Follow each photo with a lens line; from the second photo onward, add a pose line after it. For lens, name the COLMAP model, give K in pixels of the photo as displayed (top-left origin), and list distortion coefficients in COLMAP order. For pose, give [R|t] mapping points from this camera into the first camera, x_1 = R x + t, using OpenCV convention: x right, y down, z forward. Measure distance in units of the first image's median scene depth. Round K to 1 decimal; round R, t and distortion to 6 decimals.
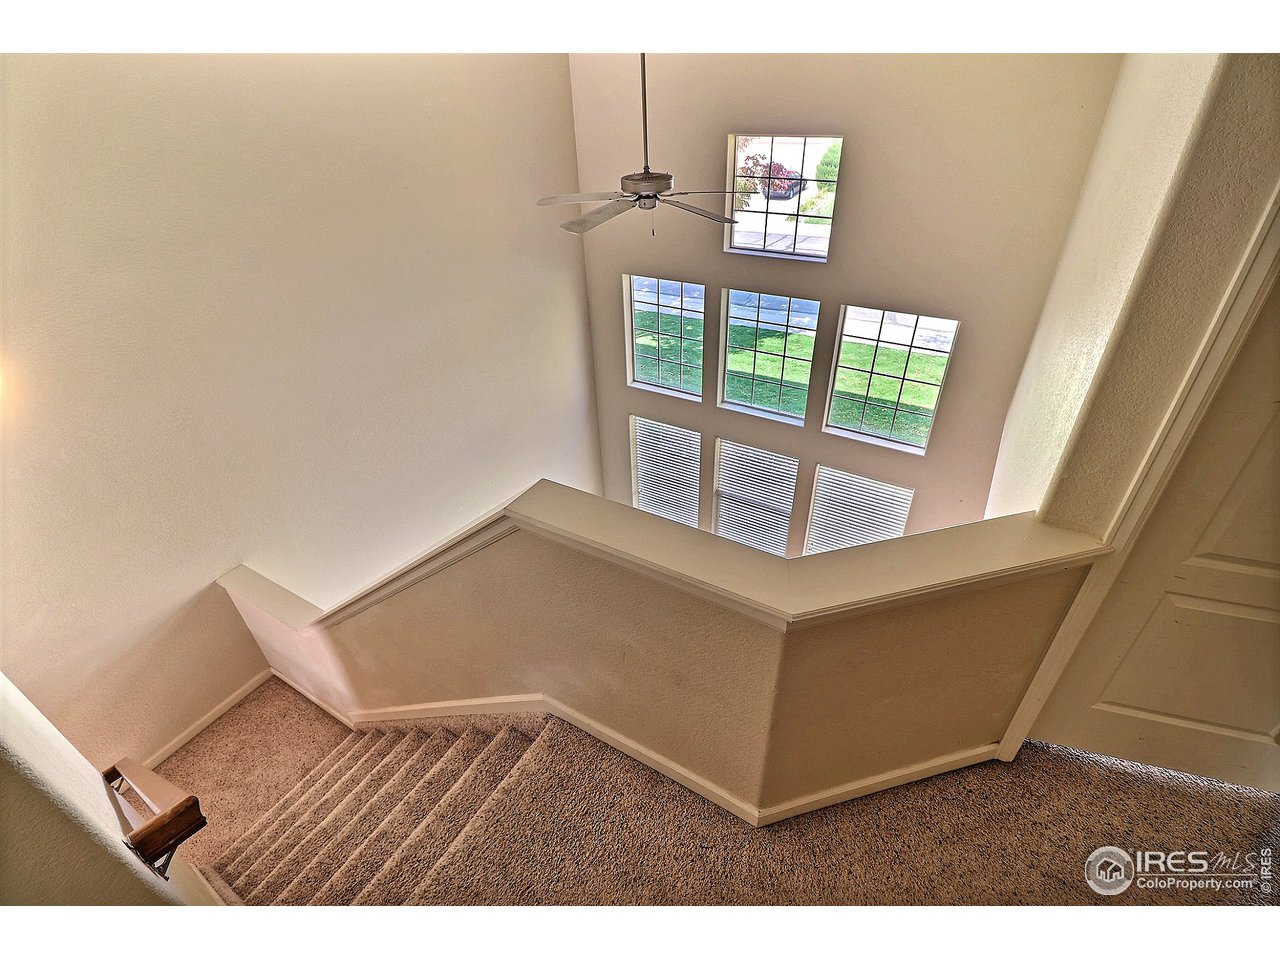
lens RADIAL K [[604.9, 0, 639.4], [0, 604.9, 473.9], [0, 0, 1]] dist [0.000134, 0.000011]
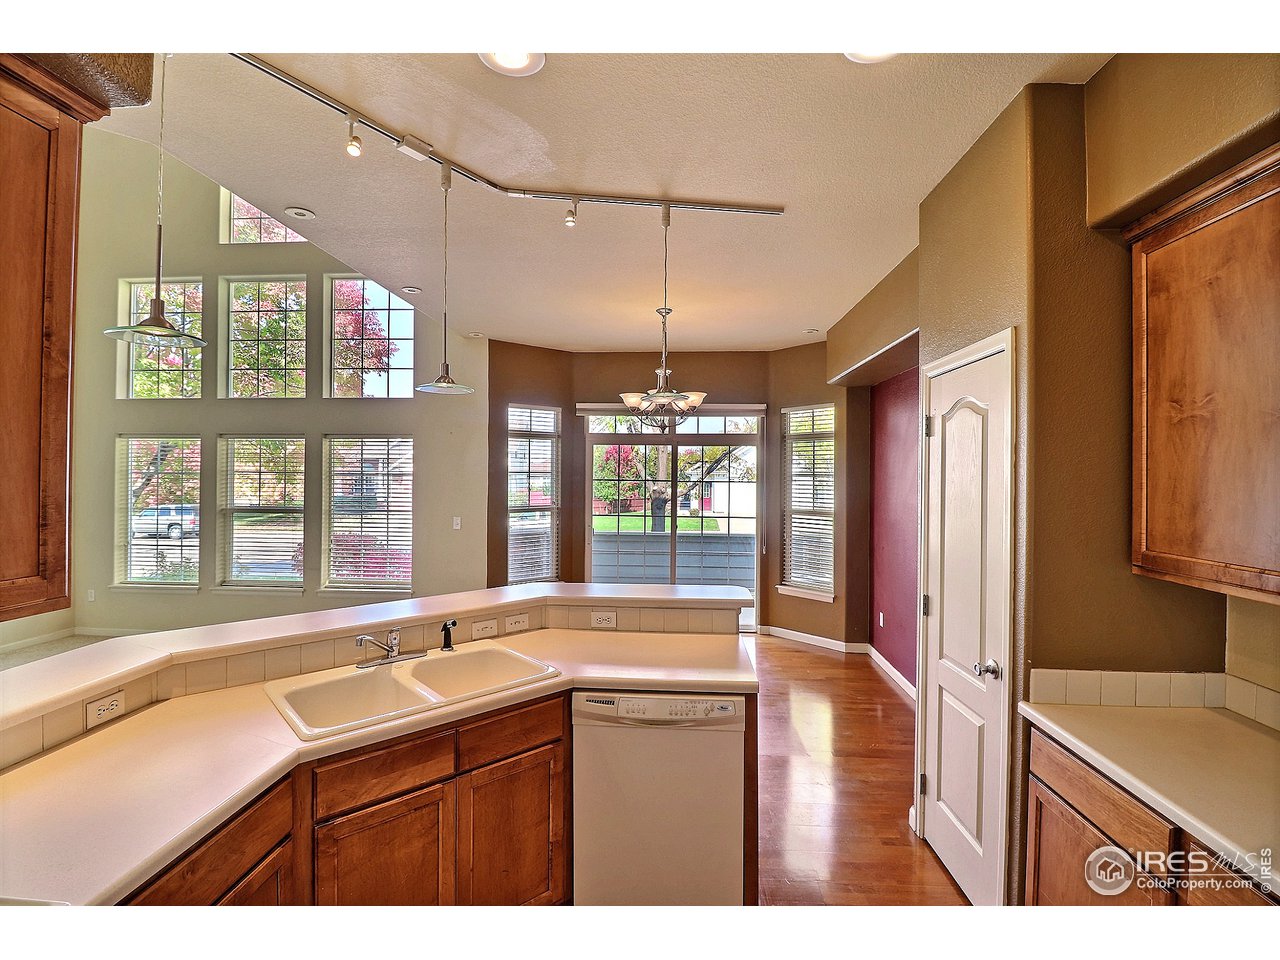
lens RADIAL K [[598.4, 0, 642.2], [0, 598.4, 472.9], [0, 0, 1]] dist [-0.002639, -0.011660]
pose [[0.907056, 0.033182, 0.419700, 0.379979], [0.205535, 0.835119, -0.510227, 0.666346], [-0.367430, 0.549067, 0.750680, 0.117287]]
